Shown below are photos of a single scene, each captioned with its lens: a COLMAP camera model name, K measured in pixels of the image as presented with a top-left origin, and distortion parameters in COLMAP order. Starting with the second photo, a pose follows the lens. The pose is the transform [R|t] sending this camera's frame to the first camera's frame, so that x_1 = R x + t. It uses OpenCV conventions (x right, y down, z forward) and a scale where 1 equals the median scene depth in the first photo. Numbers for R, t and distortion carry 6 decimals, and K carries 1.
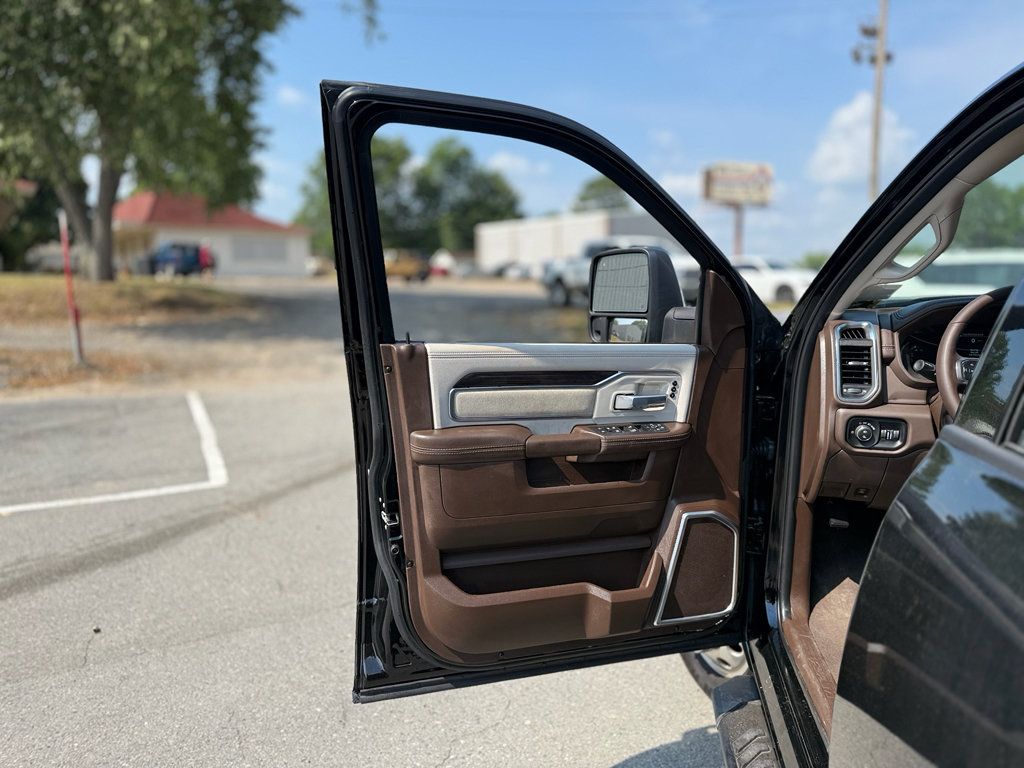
lens RADIAL K [[720.0, 0, 512.8], [0, 720.0, 390.7], [0, 0, 1]] dist [0.106091, -0.153605]
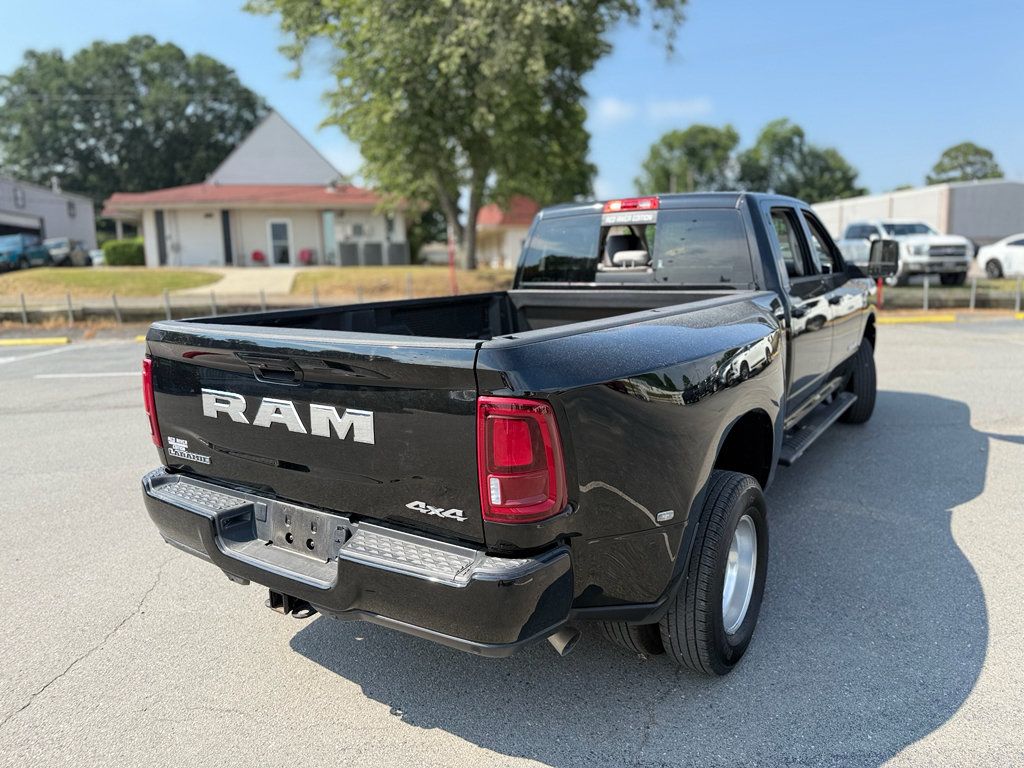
lens RADIAL K [[720.0, 0, 512.8], [0, 720.0, 390.7], [0, 0, 1]] dist [0.106091, -0.153605]
pose [[0.902919, 0.052547, -0.426587, 0.082115], [-0.044567, 0.998595, 0.028676, 0.025909], [0.427494, -0.006880, 0.903992, -0.148816]]
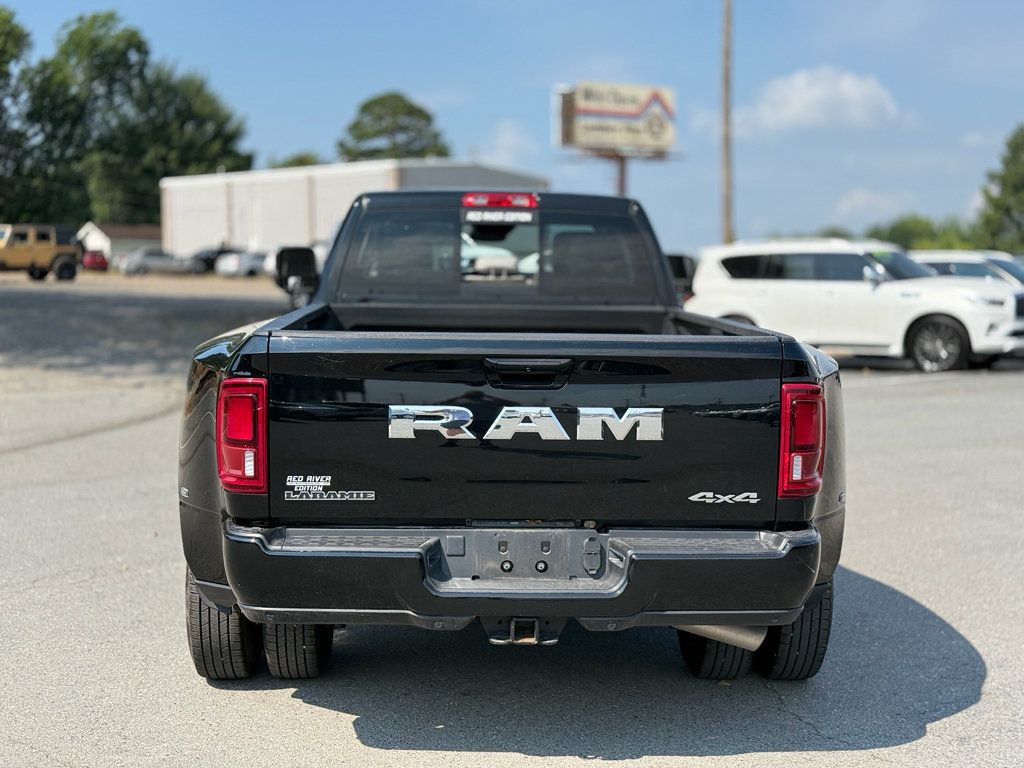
lens RADIAL K [[1433.3, 0, 512.0], [0, 1433.3, 384.0], [0, 0, 1]] dist [0.164313, -0.303105]
pose [[0.981300, -0.011056, 0.192166, -0.001559], [0.026330, 0.996675, -0.077111, 0.038719], [-0.190675, 0.080729, 0.978328, -0.228174]]
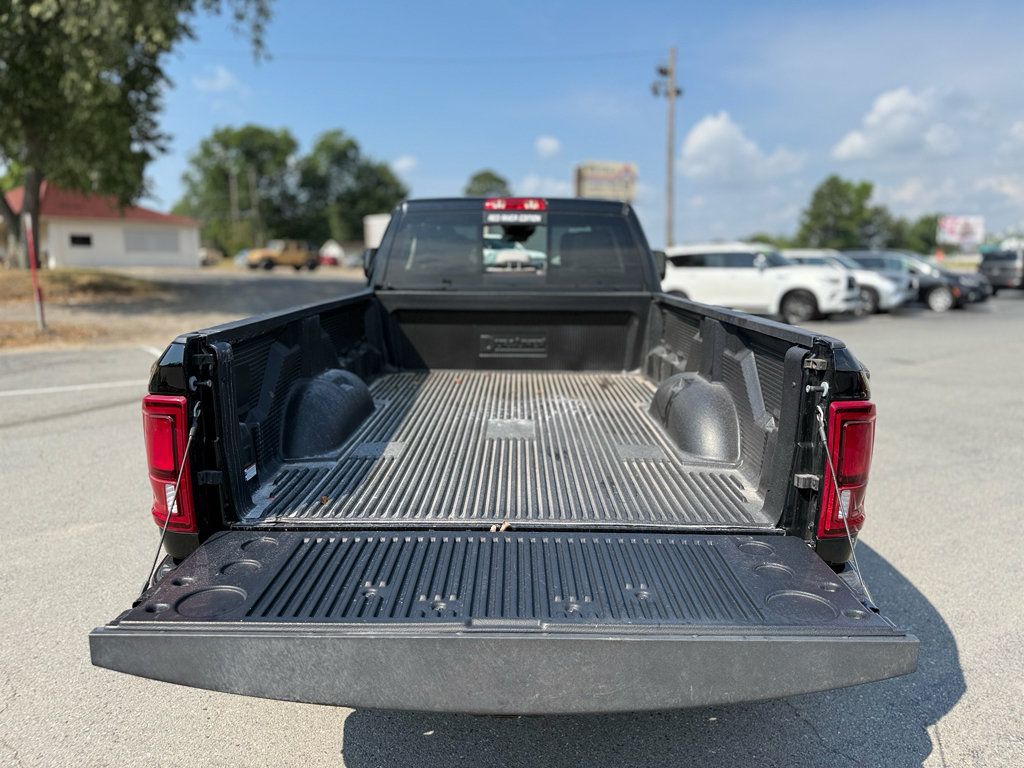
lens RADIAL K [[720.0, 0, 512.8], [0, 720.0, 390.7], [0, 0, 1]] dist [0.106091, -0.153605]
pose [[0.989828, -0.027191, 0.139647, 0.019494], [0.025349, 0.999567, 0.014952, 0.026001], [-0.139993, -0.011260, 0.990088, -0.146840]]
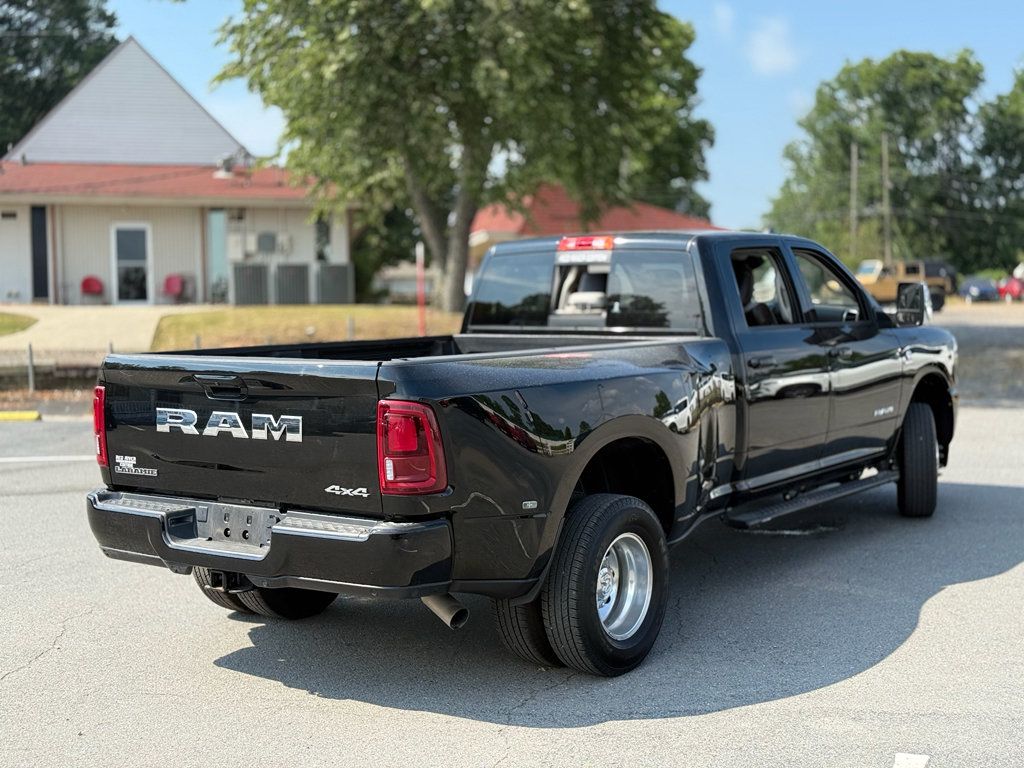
lens RADIAL K [[1433.3, 0, 512.0], [0, 1433.3, 384.0], [0, 0, 1]] dist [0.164313, -0.303105]
pose [[0.887812, 0.013951, -0.459994, 0.146994], [-0.060239, 0.994463, -0.086105, 0.040444], [0.456246, 0.104155, 0.883737, -0.239930]]
